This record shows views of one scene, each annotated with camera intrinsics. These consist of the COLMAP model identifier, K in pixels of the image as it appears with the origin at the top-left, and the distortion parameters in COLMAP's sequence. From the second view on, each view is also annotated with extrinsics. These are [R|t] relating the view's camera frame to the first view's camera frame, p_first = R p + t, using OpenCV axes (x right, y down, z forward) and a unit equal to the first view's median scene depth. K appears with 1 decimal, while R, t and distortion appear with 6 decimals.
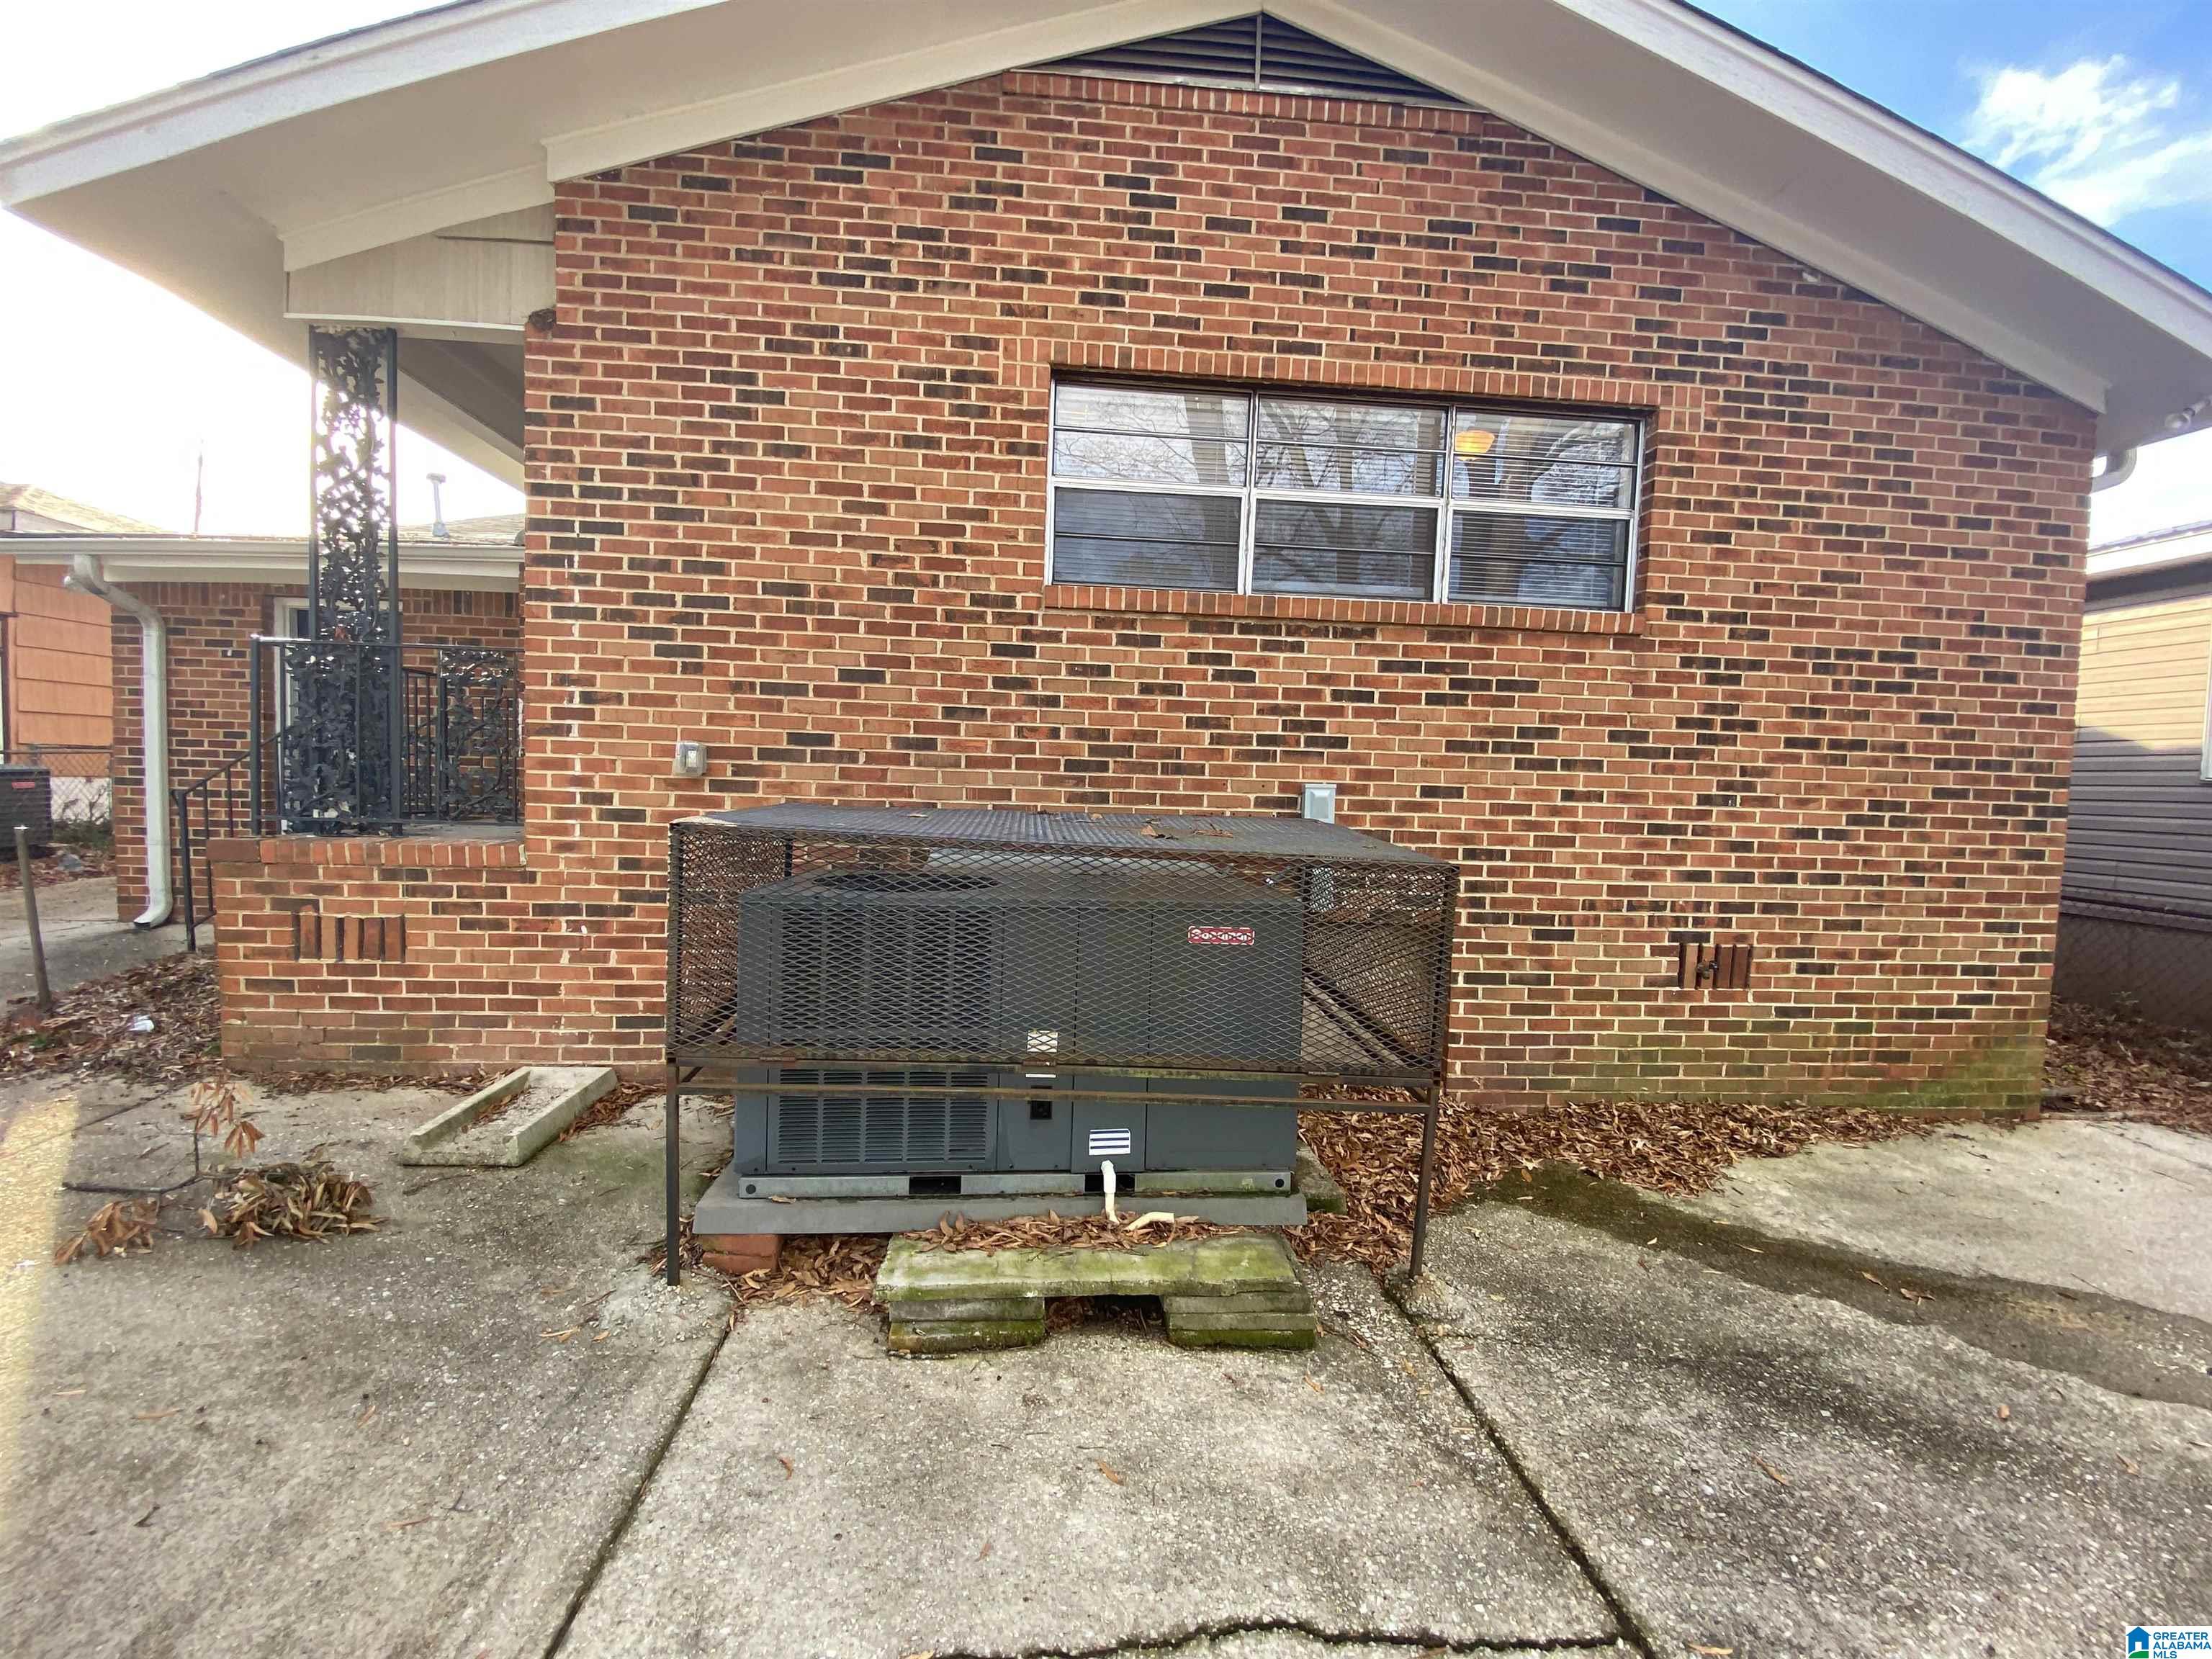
lens RADIAL K [[911.9, 0, 1118.8], [0, 911.9, 841.4], [0, 0, 1]] dist [0.021216, -0.020513]
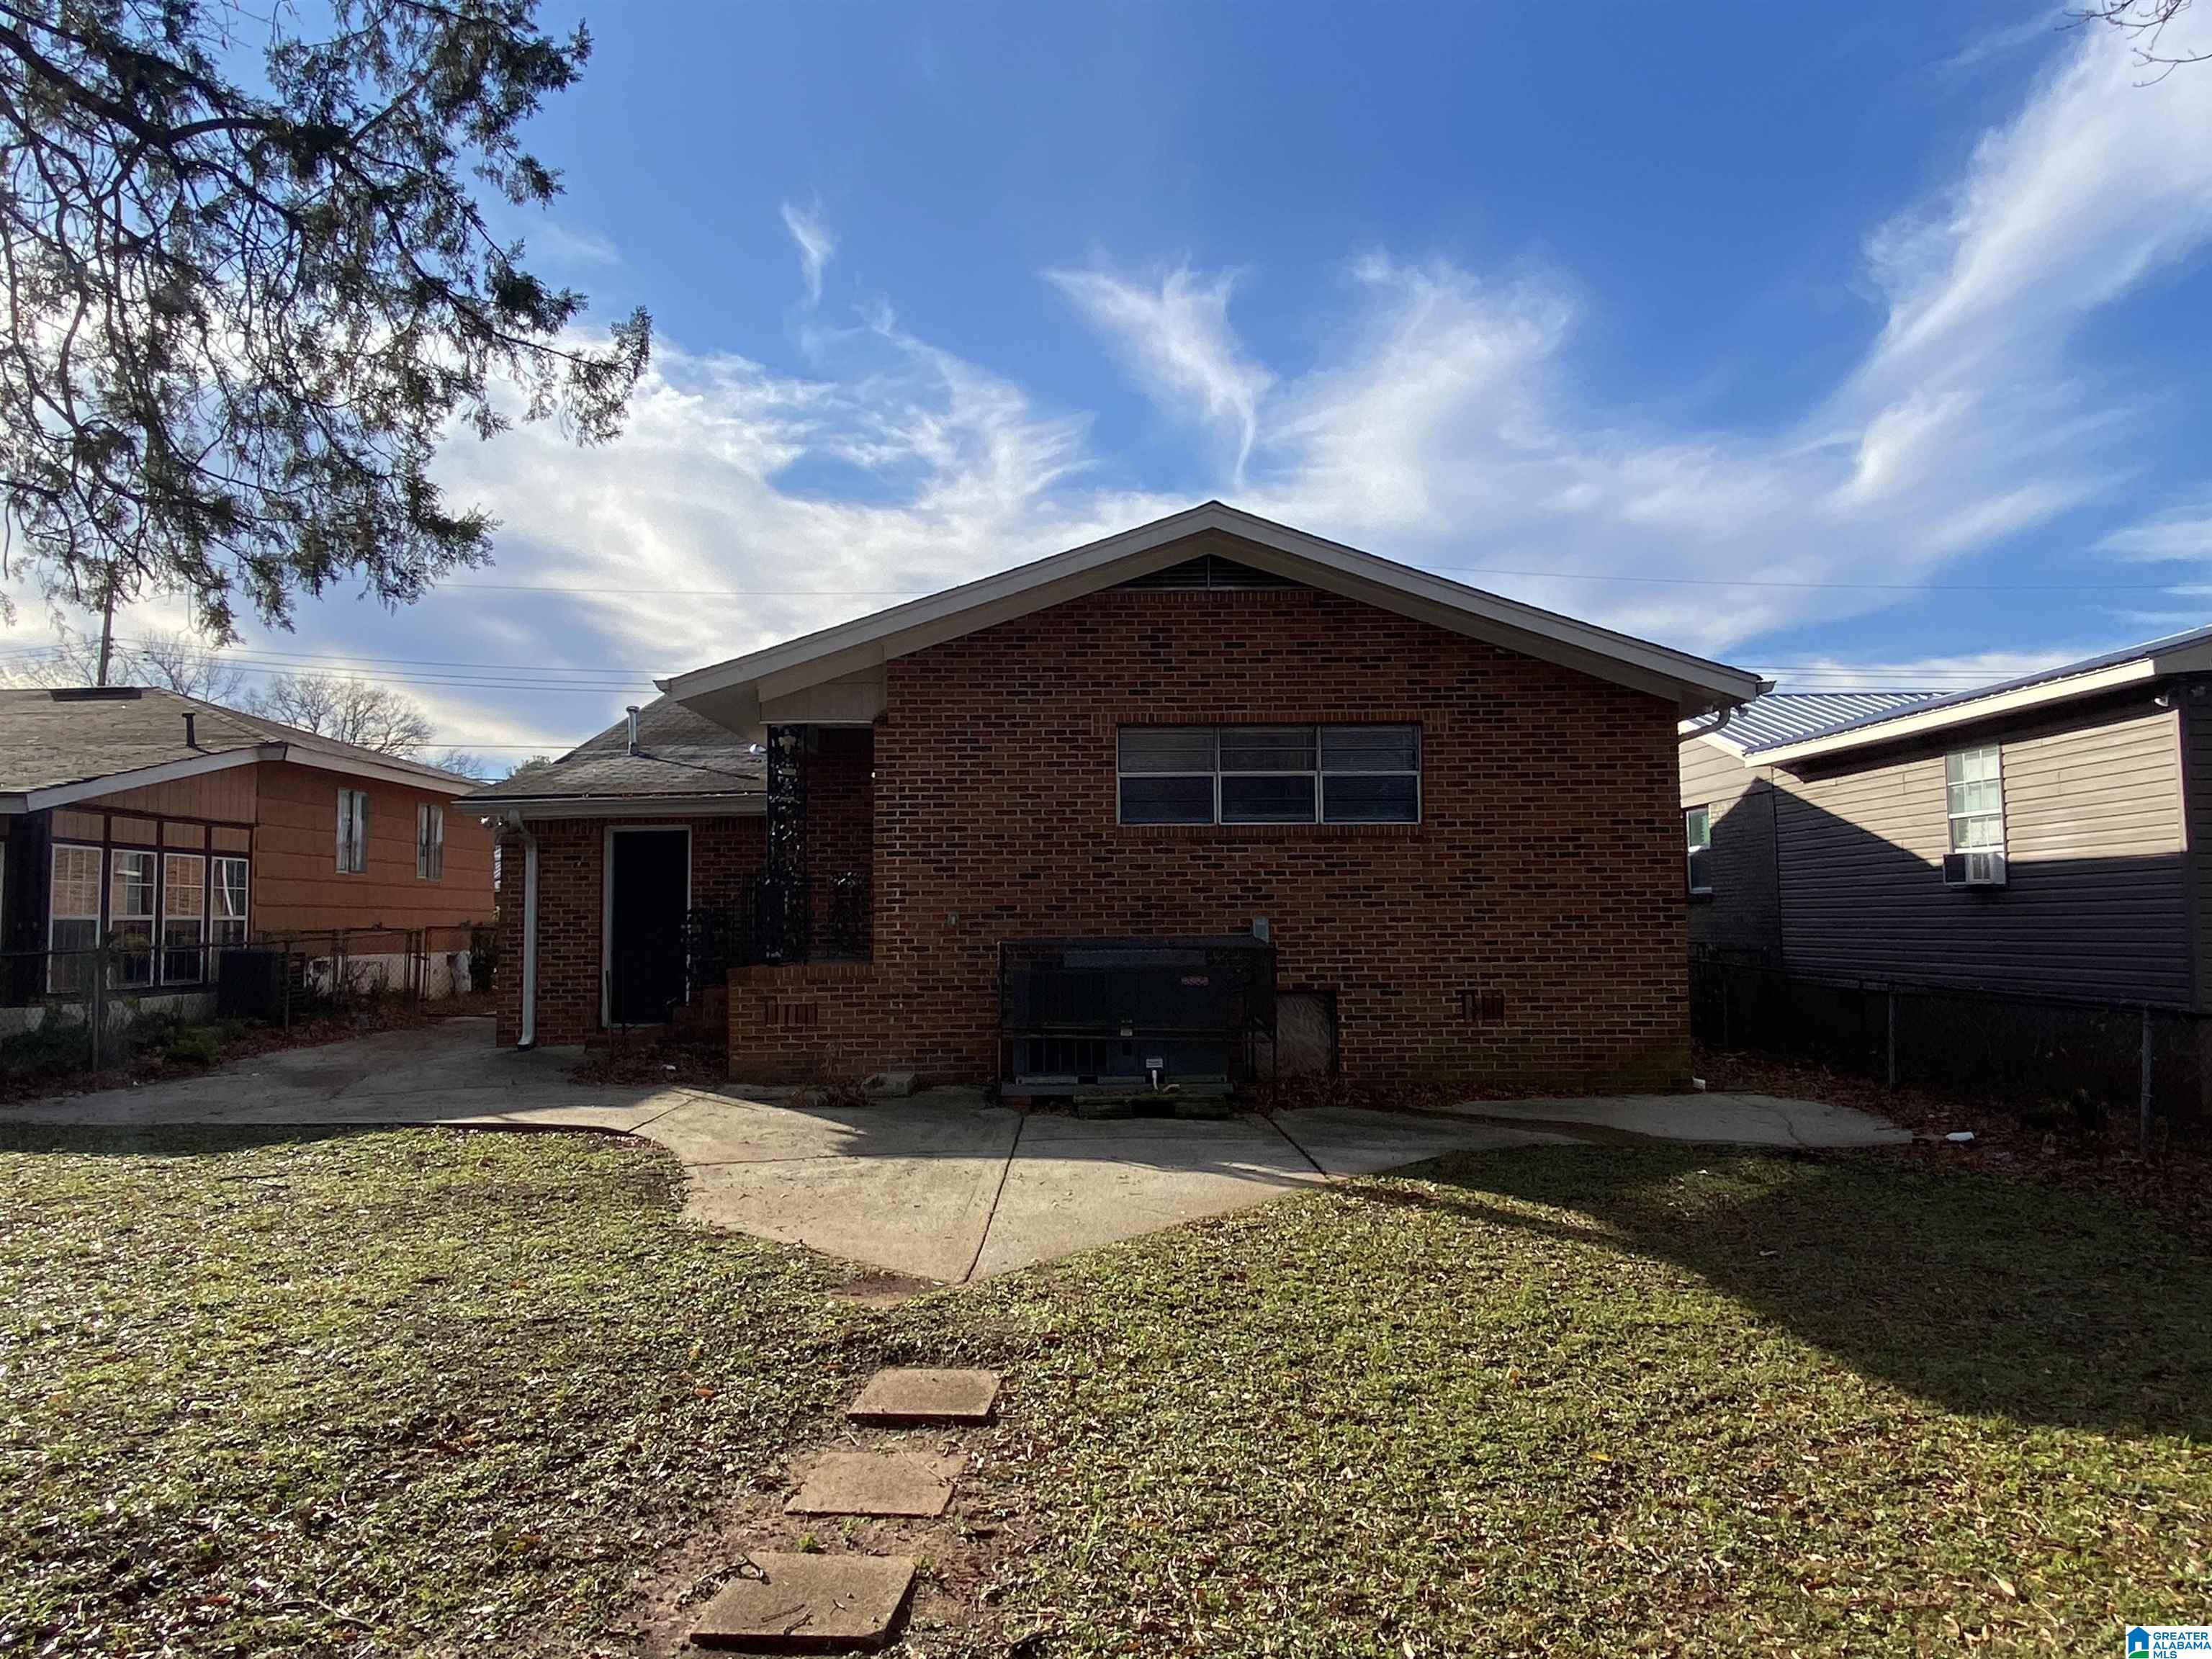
lens RADIAL K [[1426.3, 0, 1106.0], [0, 1426.3, 829.5], [0, 0, 1]] dist [0.082051, -0.000290]
pose [[0.996450, -0.047707, -0.069360, 0.110914], [0.038350, 0.990709, -0.130478, 0.134091], [0.074941, 0.127355, 0.989022, -2.074394]]
